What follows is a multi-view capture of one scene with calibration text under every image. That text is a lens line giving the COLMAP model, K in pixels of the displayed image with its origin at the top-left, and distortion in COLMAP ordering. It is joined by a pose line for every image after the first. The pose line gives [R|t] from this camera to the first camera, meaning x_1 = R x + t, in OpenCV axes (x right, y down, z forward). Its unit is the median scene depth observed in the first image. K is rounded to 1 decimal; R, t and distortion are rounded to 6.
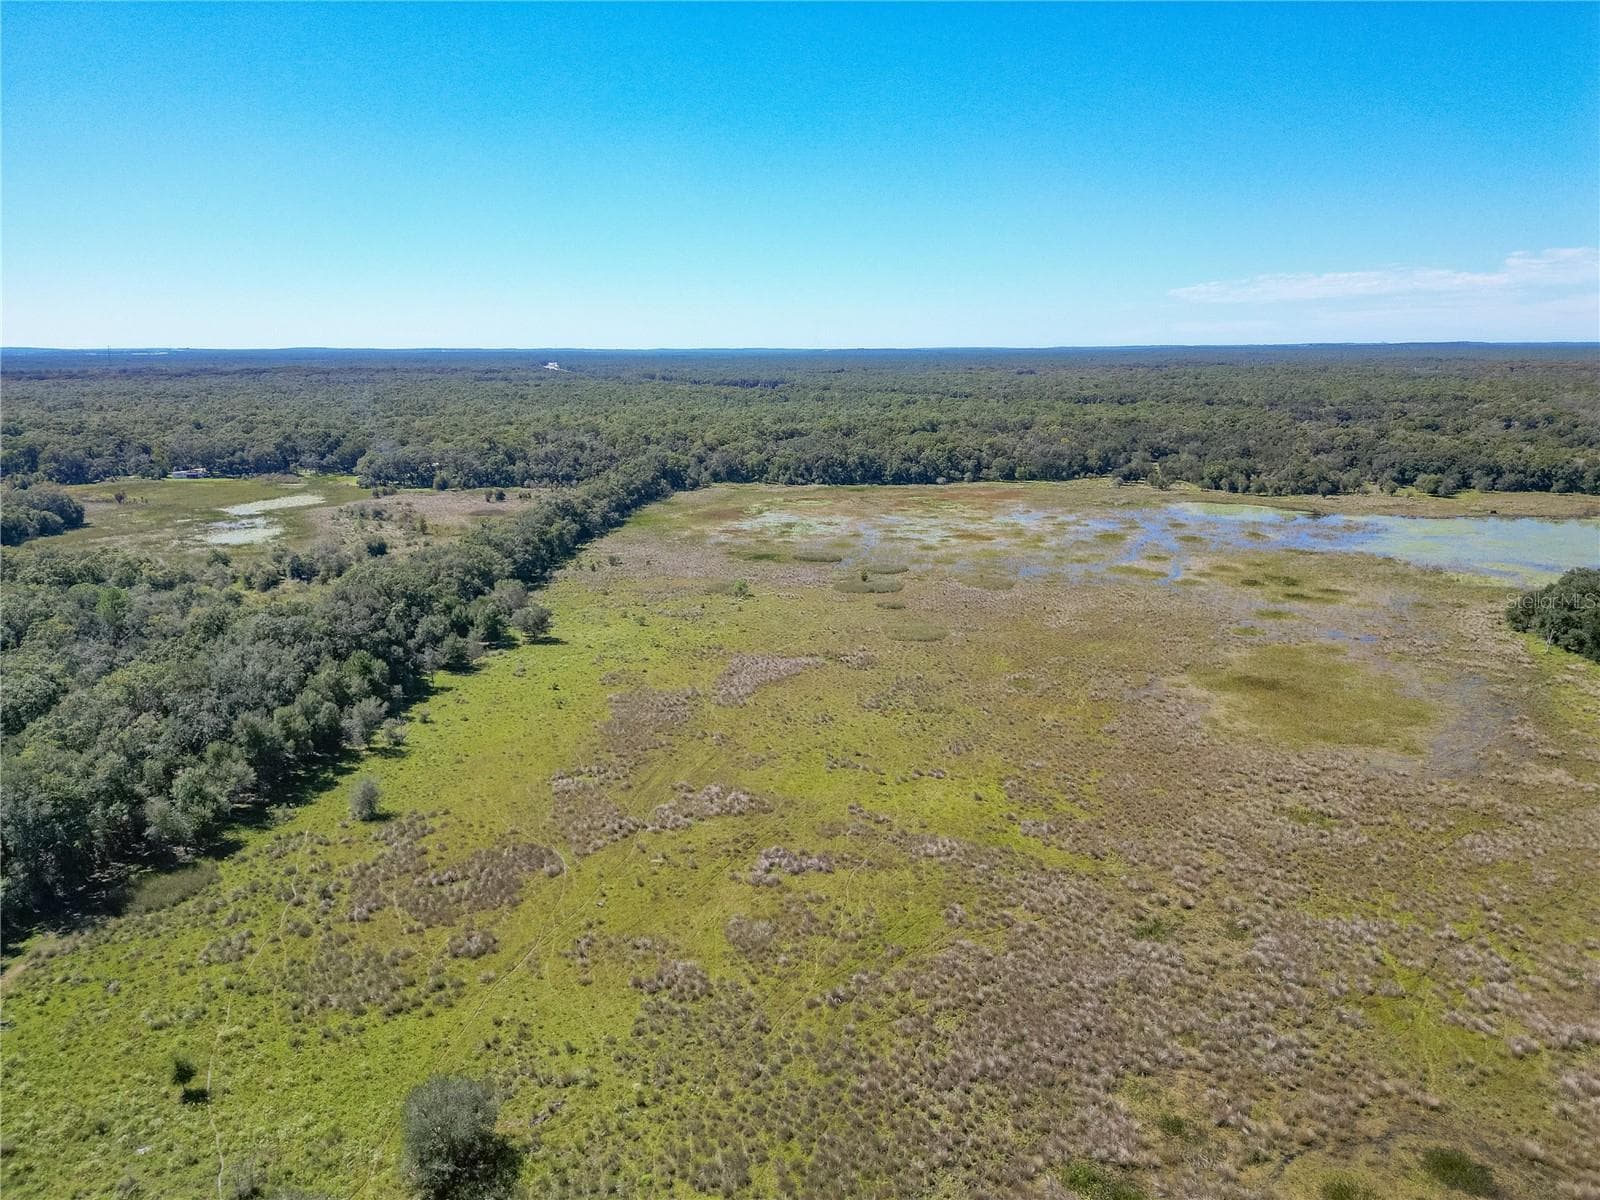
lens RADIAL K [[1114.4, 0, 802.9], [0, 1114.4, 597.5], [0, 0, 1]] dist [0.074392, -0.069385]
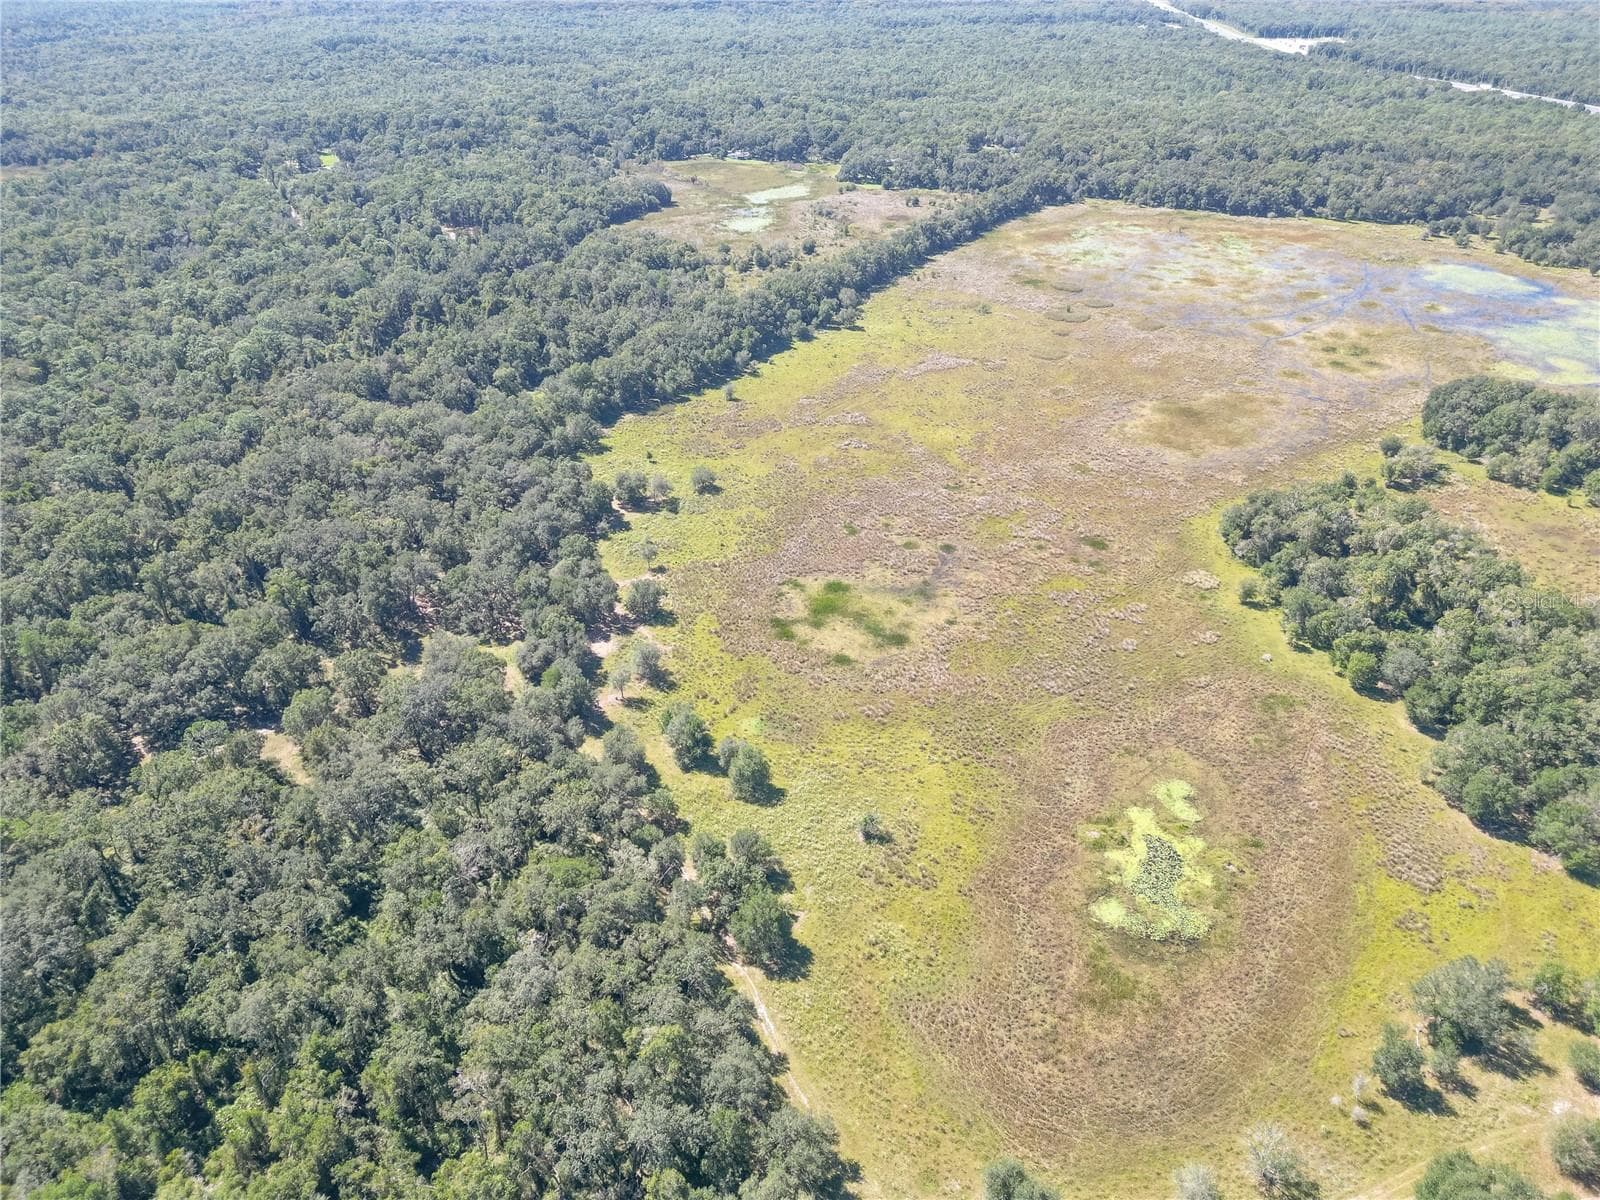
lens RADIAL K [[1114.4, 0, 802.9], [0, 1114.4, 597.5], [0, 0, 1]] dist [0.074392, -0.069385]
pose [[0.881462, 0.244191, -0.404222, 0.810161], [-0.104733, 0.935706, 0.336876, -0.231248], [0.460495, -0.254608, 0.850364, -1.083073]]
